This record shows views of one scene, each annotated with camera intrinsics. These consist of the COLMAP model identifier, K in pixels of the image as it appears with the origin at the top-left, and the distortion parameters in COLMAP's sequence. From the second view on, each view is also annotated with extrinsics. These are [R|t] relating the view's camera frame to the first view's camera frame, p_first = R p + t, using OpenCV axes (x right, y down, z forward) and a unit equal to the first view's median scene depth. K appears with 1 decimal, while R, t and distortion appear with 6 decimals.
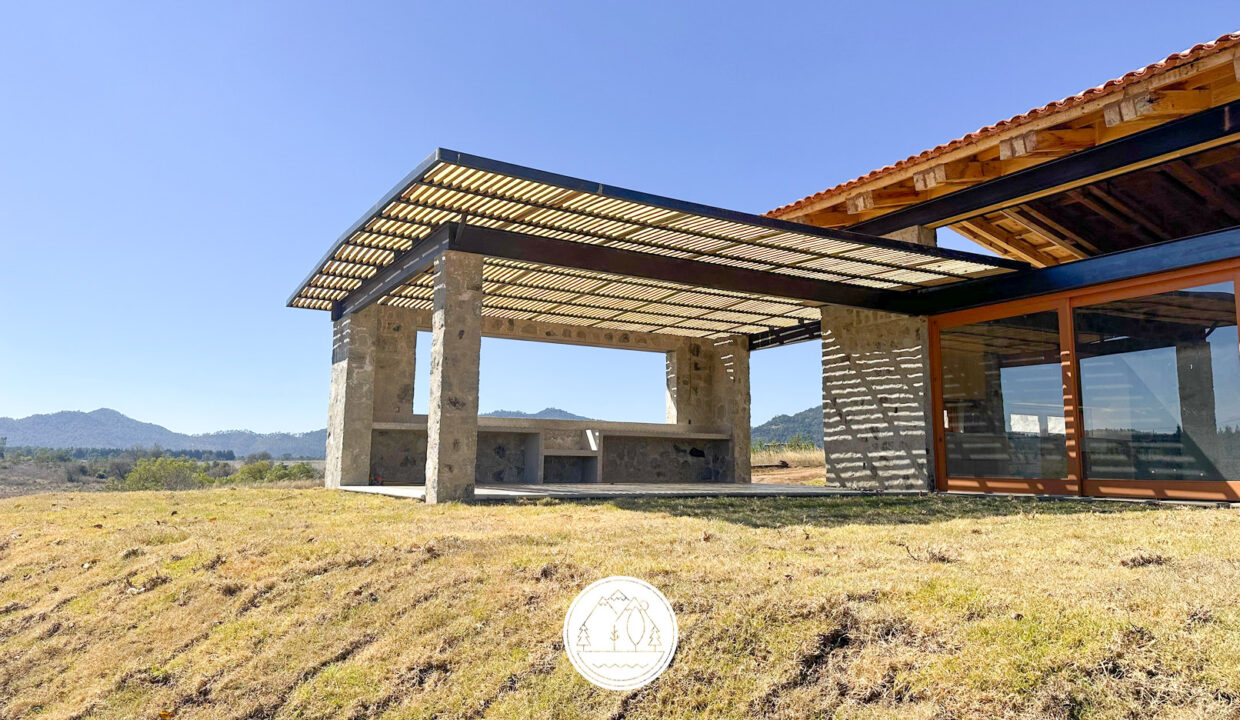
lens RADIAL K [[821.8, 0, 602.0], [0, 821.8, 335.0], [0, 0, 1]] dist [-0.011831, -0.023923]
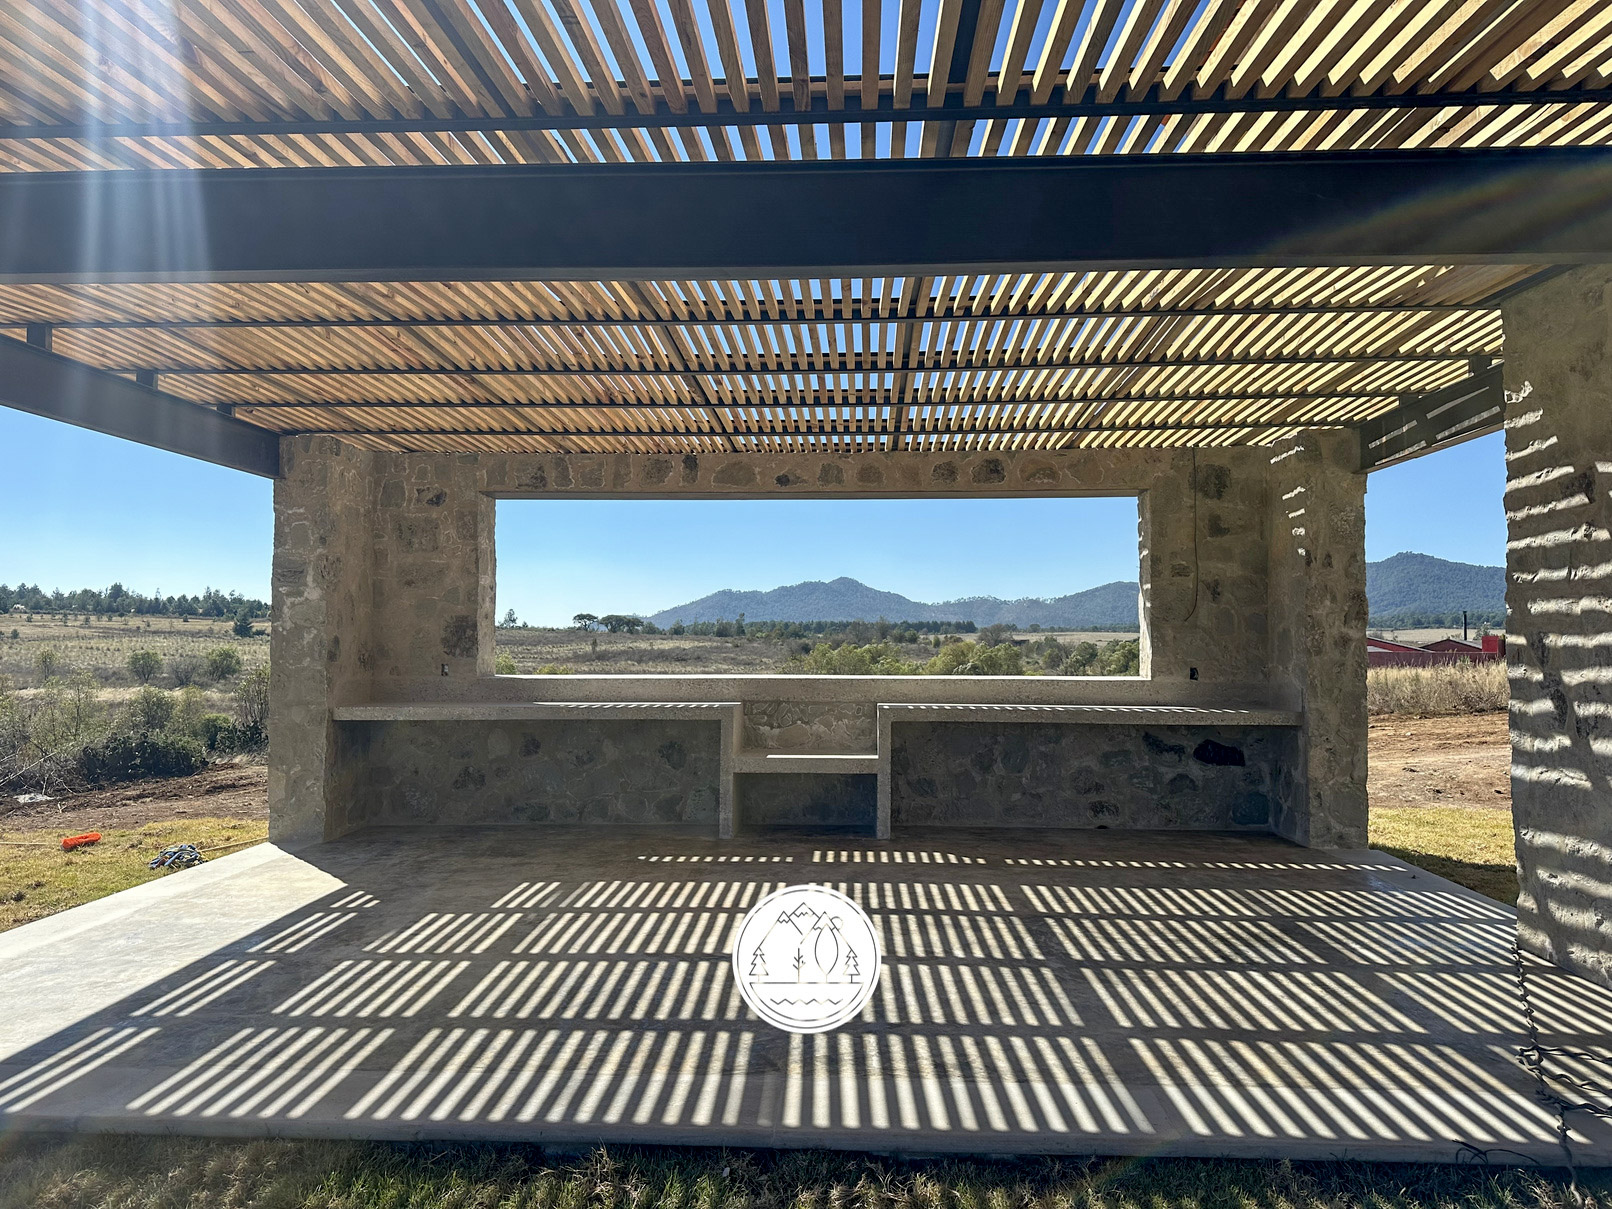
lens RADIAL K [[1139.1, 0, 805.0], [0, 1139.1, 601.0], [0, 0, 1]] dist [0.042731, -0.003736]
pose [[0.847621, -0.030567, -0.529722, 0.331055], [0.090627, 0.992009, 0.087772, 0.013361], [0.522806, -0.122405, 0.843618, 0.646674]]
